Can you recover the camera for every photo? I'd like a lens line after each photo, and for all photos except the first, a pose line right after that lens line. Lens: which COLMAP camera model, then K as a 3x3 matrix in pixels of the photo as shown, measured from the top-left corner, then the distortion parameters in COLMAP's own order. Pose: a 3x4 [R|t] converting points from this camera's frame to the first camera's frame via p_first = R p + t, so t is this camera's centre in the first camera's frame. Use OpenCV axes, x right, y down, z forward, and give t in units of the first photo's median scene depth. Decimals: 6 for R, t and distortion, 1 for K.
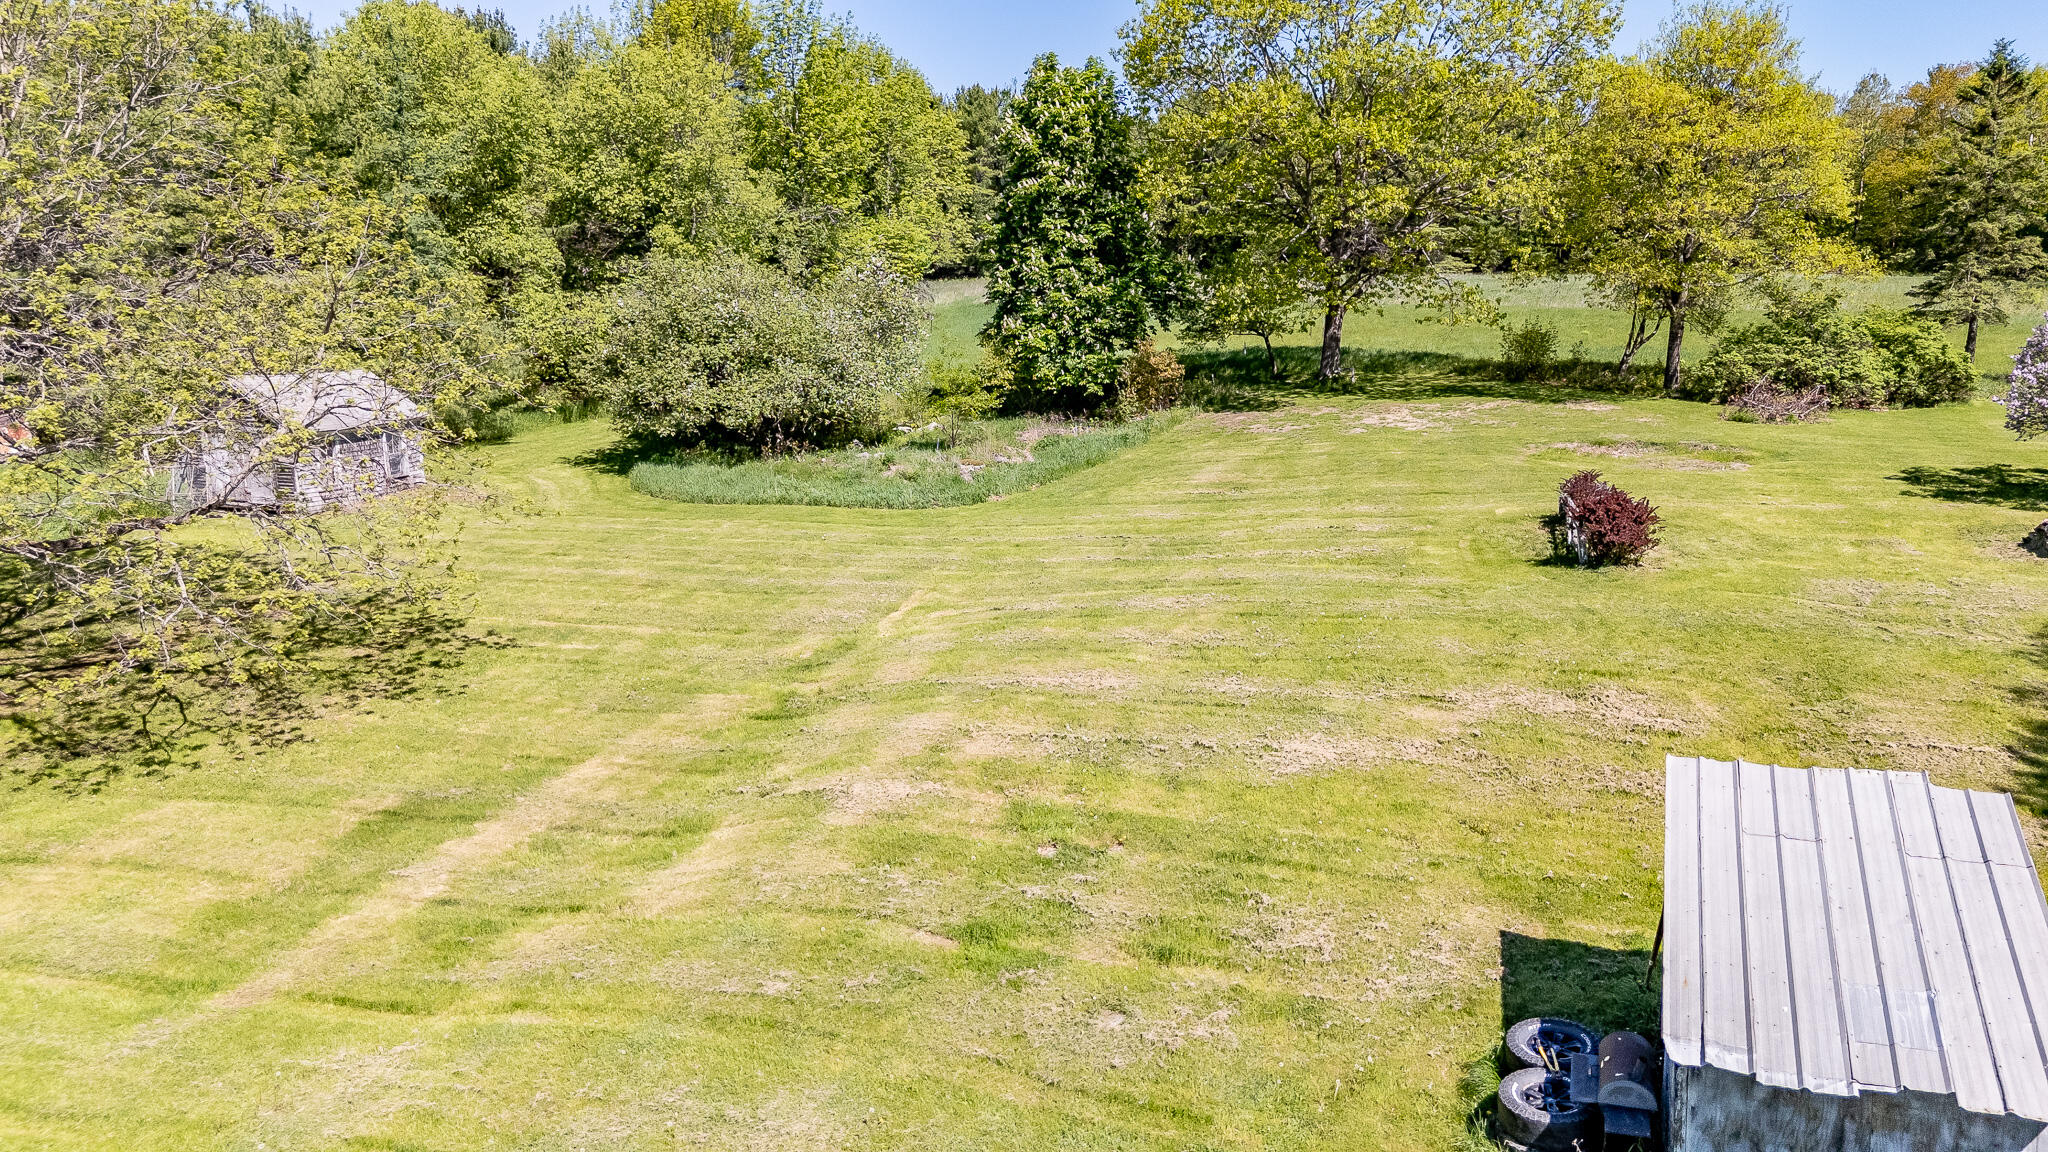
lens RADIAL K [[1502.3, 0, 1031.0], [0, 1502.3, 564.3], [0, 0, 1]] dist [0.108613, -0.125592]
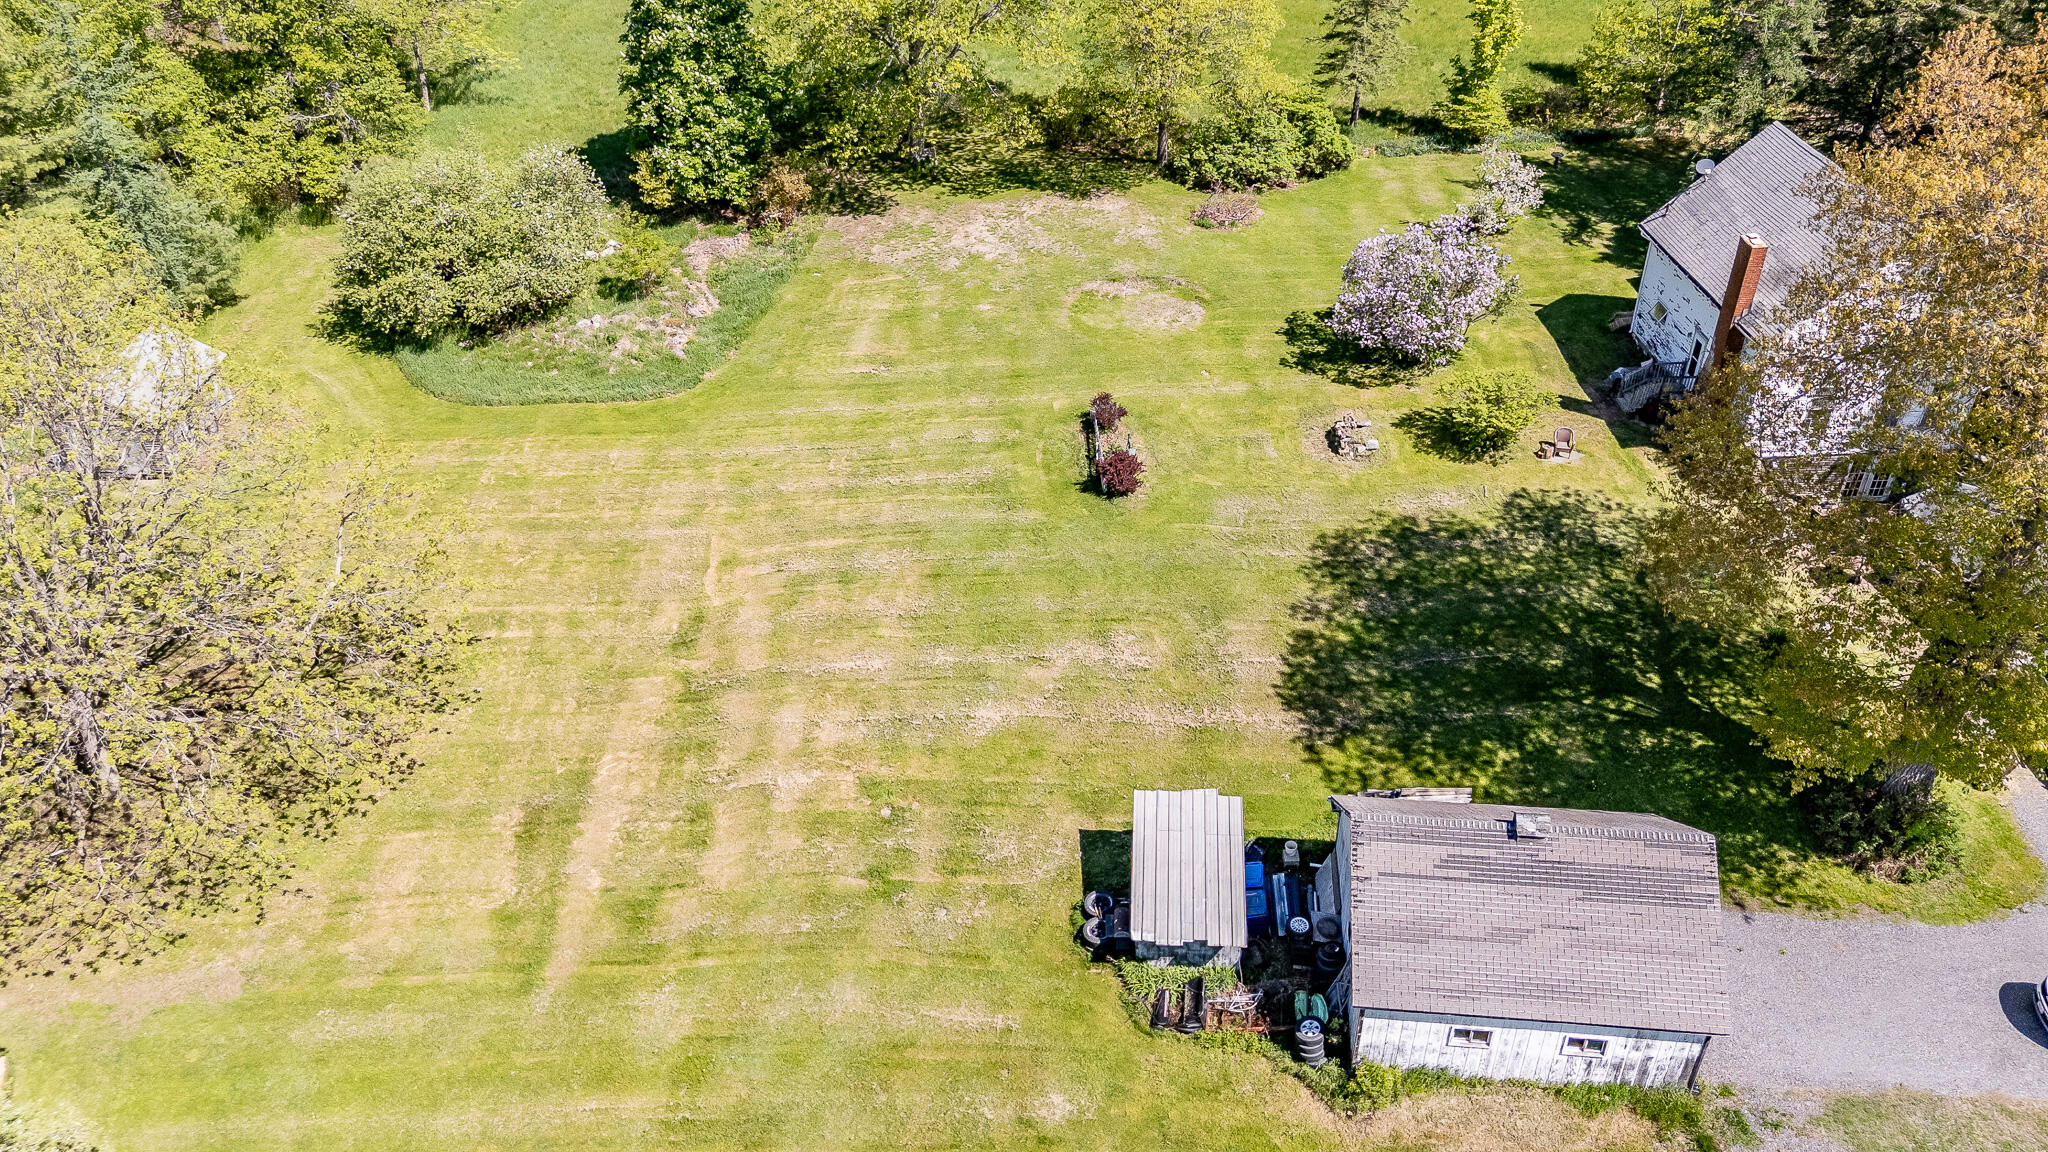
lens RADIAL K [[1502.3, 0, 1031.0], [0, 1502.3, 564.3], [0, 0, 1]] dist [0.108613, -0.125592]
pose [[0.953695, -0.177354, 0.242921, -0.104625], [0.064332, 0.909243, 0.411265, -0.419262], [-0.293814, -0.376594, 0.878550, -0.354962]]
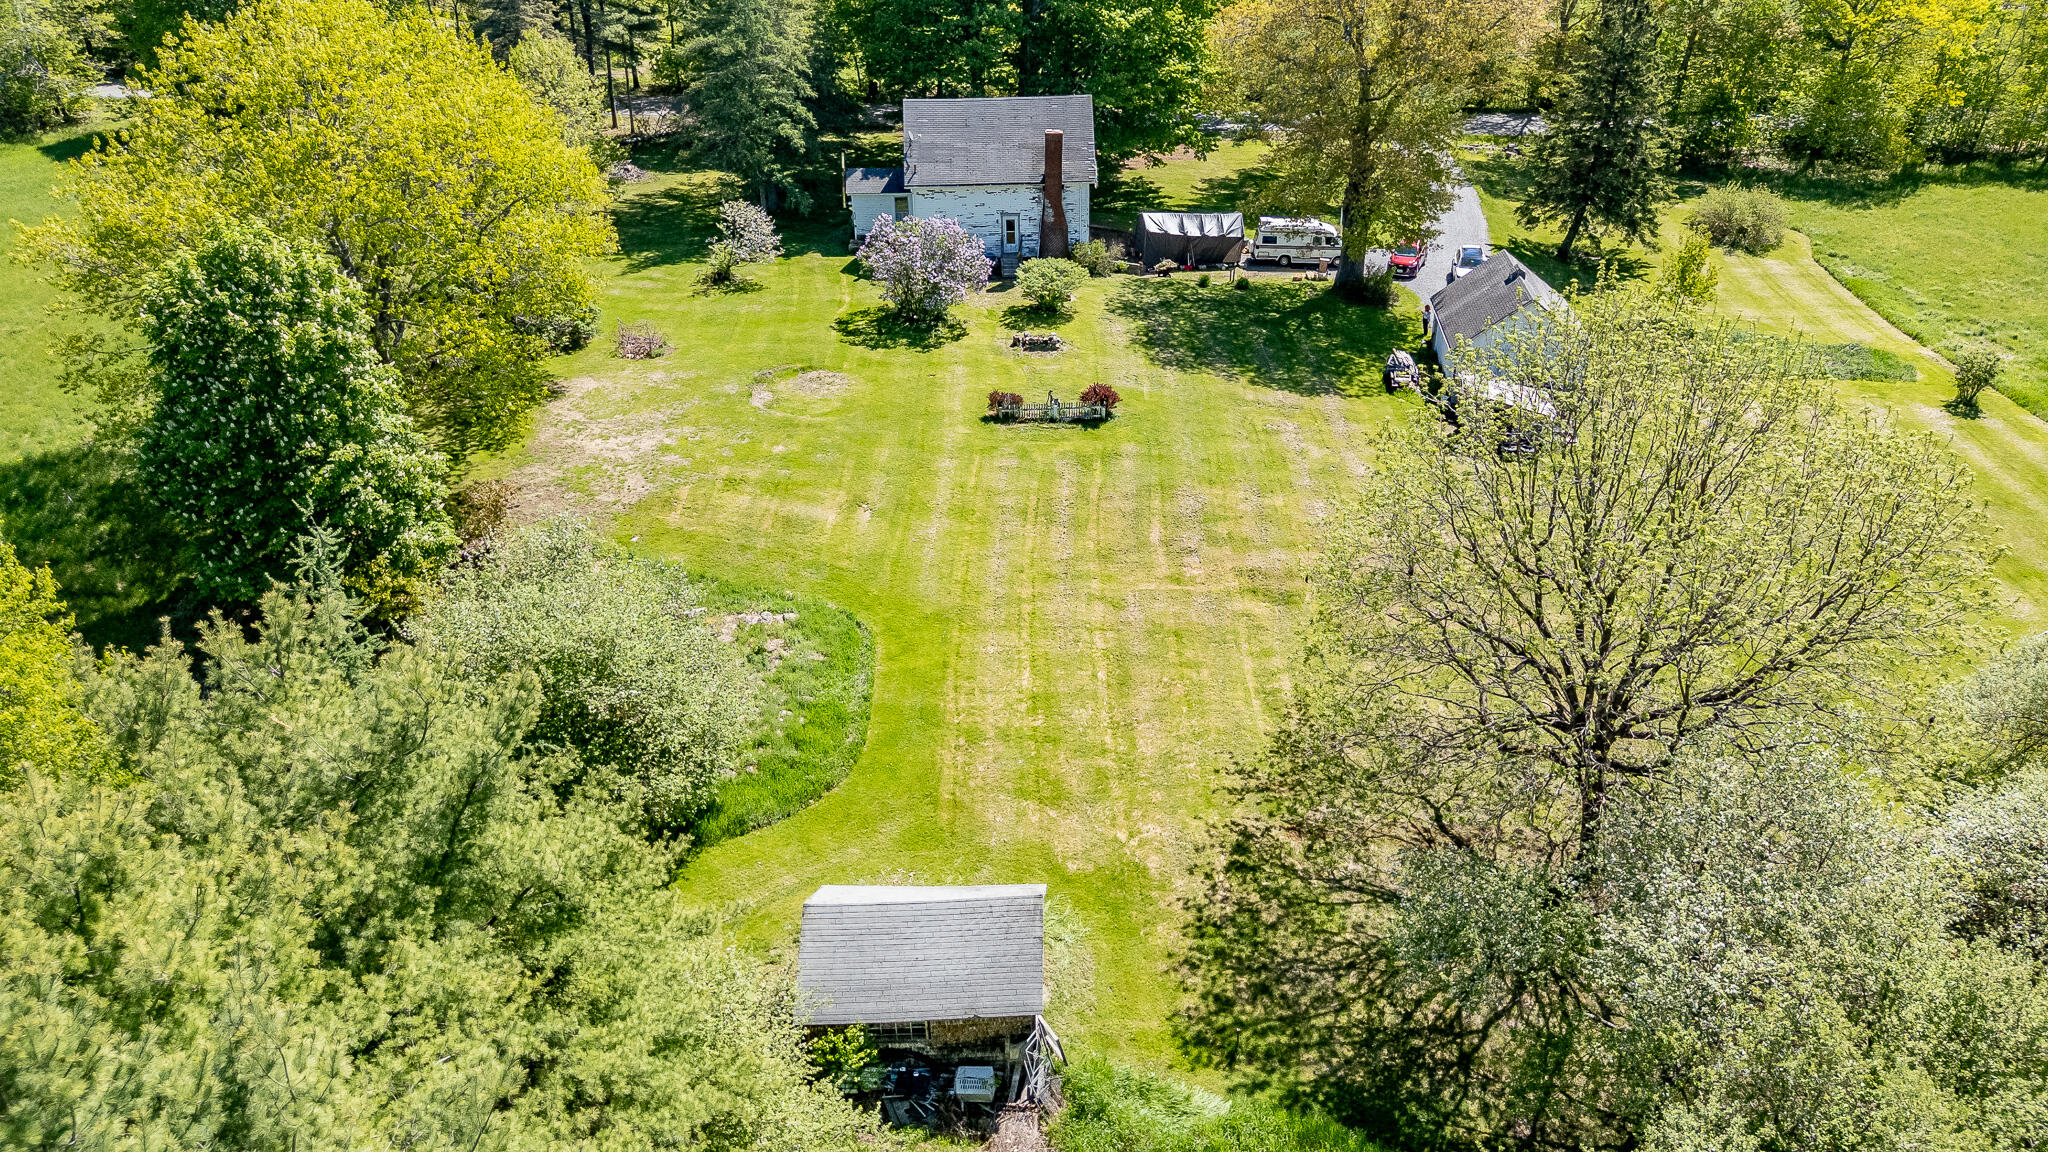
lens RADIAL K [[1502.3, 0, 1031.0], [0, 1502.3, 564.3], [0, 0, 1]] dist [0.108613, -0.125592]
pose [[-0.295294, -0.441085, 0.847493, -1.038824], [0.196147, 0.840166, 0.505616, -0.628760], [-0.935055, 0.315539, -0.161579, 0.987864]]
